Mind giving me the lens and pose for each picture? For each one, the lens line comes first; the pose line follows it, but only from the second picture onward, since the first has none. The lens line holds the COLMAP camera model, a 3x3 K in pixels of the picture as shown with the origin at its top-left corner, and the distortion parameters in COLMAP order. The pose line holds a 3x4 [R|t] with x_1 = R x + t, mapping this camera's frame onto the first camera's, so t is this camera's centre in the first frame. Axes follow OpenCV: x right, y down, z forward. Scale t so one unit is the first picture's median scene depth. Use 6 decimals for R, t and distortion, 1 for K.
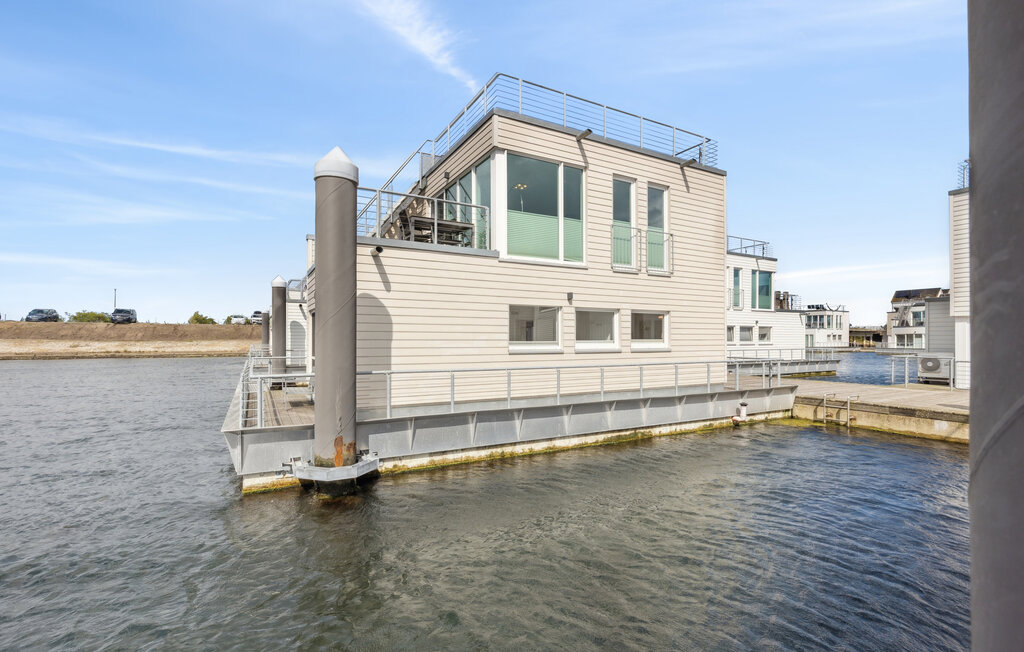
lens RADIAL K [[447.3, 0, 512.0], [0, 447.3, 326.0], [0, 0, 1]] dist [-0.000782, -0.000034]
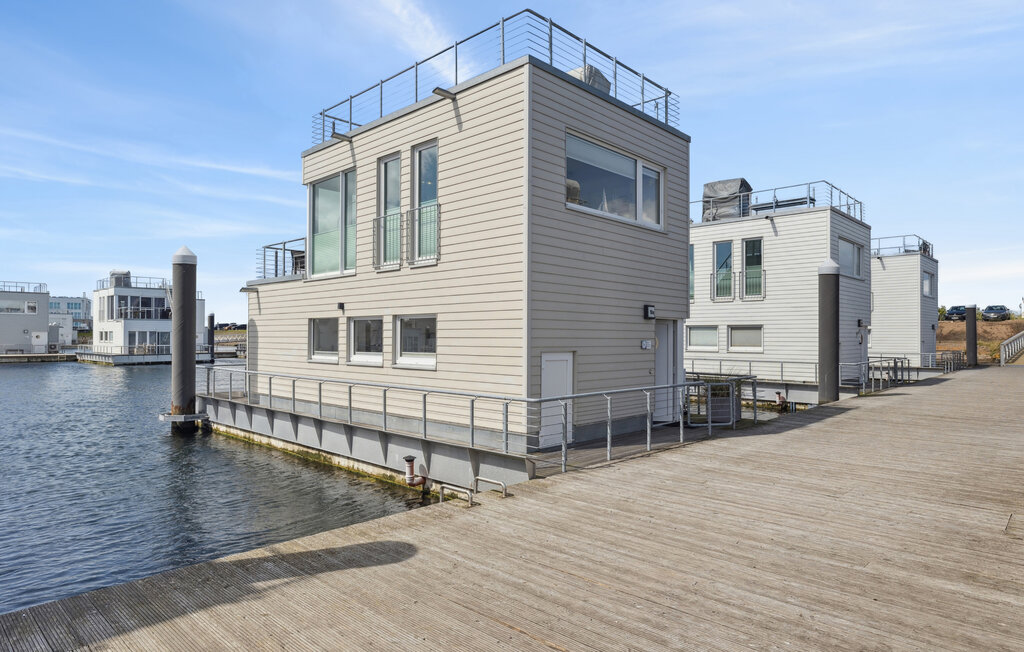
lens RADIAL K [[611.5, 0, 512.0], [0, 611.5, 326.0], [0, 0, 1]] dist [0.001204, 0.000083]
pose [[0.302771, -0.030294, -0.952582, 1.460581], [0.006566, 0.999537, -0.029700, 0.017482], [0.953041, 0.002738, 0.302829, 0.922911]]
